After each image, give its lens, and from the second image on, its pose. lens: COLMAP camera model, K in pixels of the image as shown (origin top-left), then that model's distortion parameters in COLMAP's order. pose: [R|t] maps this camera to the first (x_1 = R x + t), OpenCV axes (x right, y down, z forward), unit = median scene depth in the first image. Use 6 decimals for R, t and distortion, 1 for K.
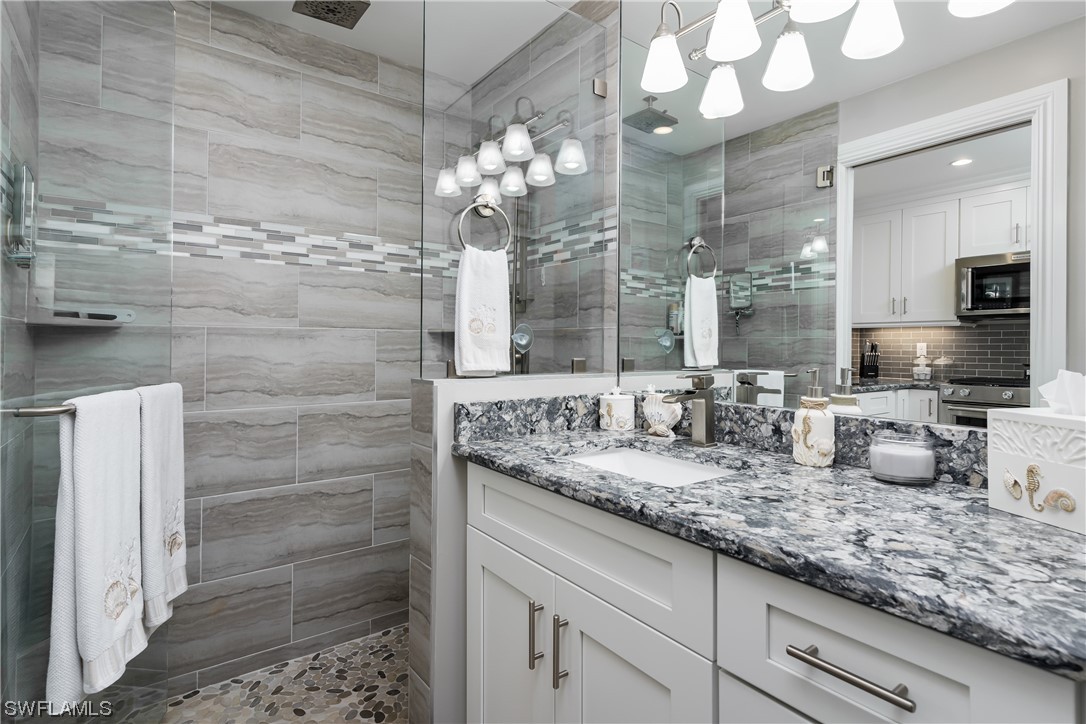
lens RADIAL K [[537.2, 0, 542.3], [0, 537.2, 357.9], [0, 0, 1]] dist [0.000676, -0.000011]
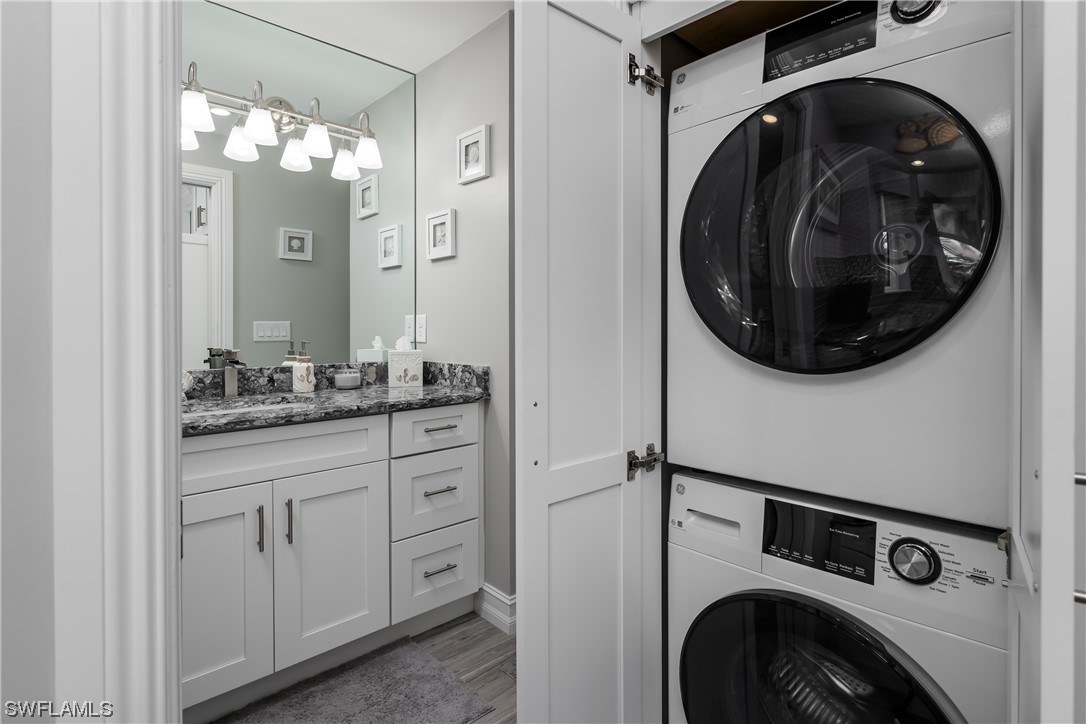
lens RADIAL K [[537.2, 0, 542.3], [0, 537.2, 357.9], [0, 0, 1]] dist [0.000676, -0.000011]
pose [[-0.108292, -0.056371, 0.992520, -1.331341], [0.023681, 0.997961, 0.059263, -0.012170], [-0.993837, 0.029922, -0.106736, 0.345952]]
